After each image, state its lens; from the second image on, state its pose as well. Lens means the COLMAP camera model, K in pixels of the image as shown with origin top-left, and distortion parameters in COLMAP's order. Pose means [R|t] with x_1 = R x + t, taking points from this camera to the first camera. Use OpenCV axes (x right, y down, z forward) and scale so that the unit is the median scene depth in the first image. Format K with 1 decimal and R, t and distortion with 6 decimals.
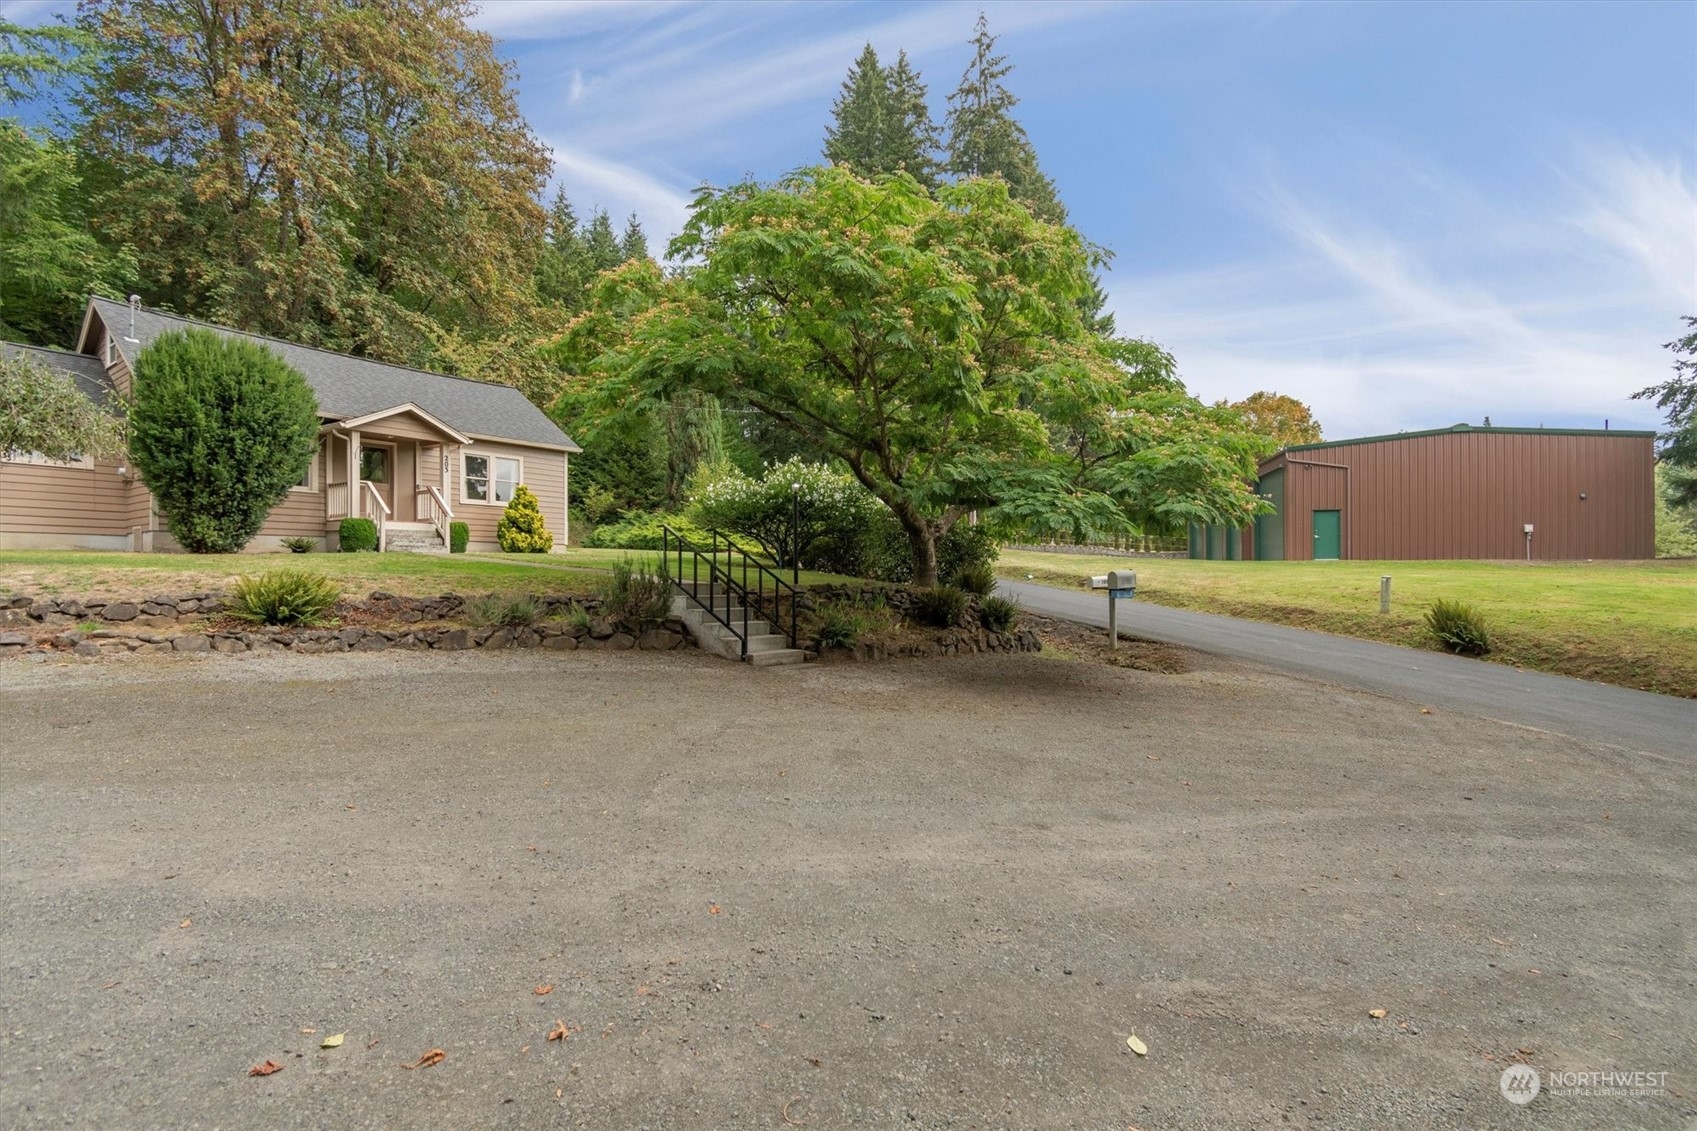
lens RADIAL K [[752.8, 0, 852.5], [0, 752.8, 587.6], [0, 0, 1]] dist [0.000193, -0.000227]
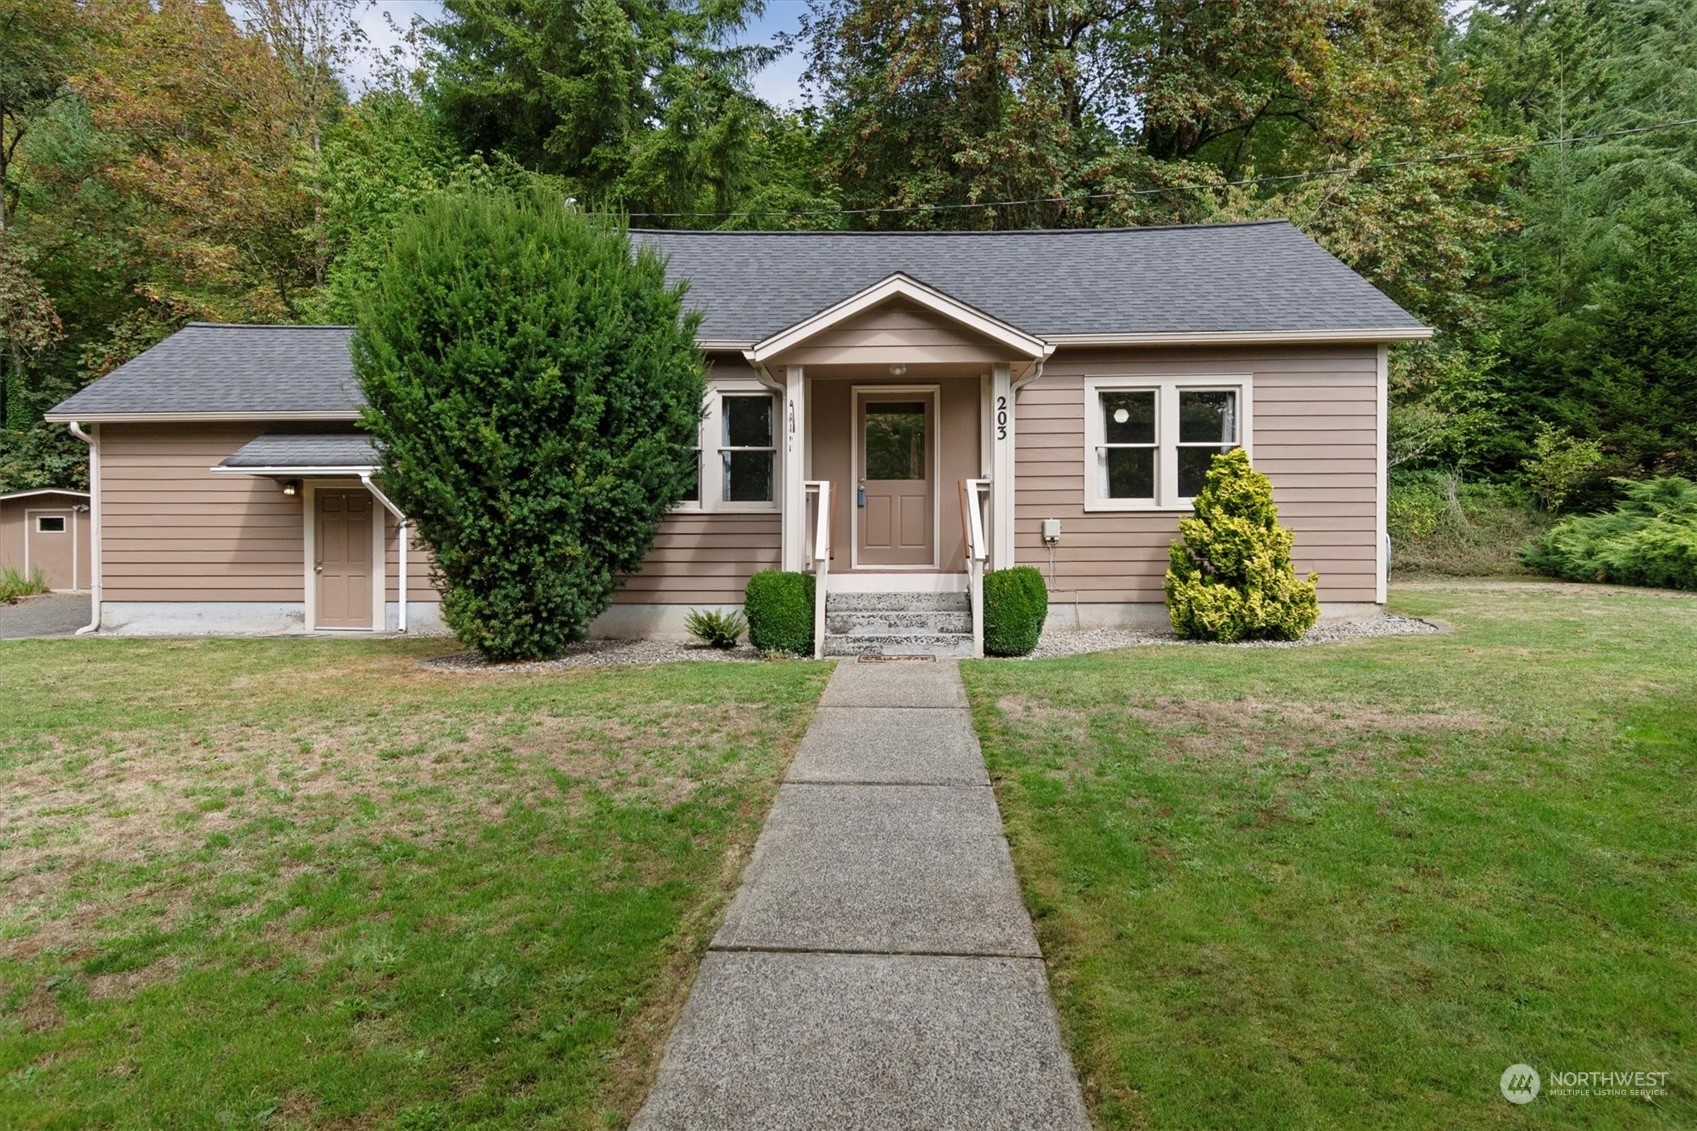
lens RADIAL K [[1000.7, 0, 848.5], [0, 1000.7, 565.5], [0, 0, 1]] dist [-0.001069, -0.002015]
pose [[0.552231, -0.003254, -0.833685, -0.103693], [-0.015646, 0.999776, -0.014266, -0.053600], [0.833544, 0.020922, 0.552056, 0.439032]]
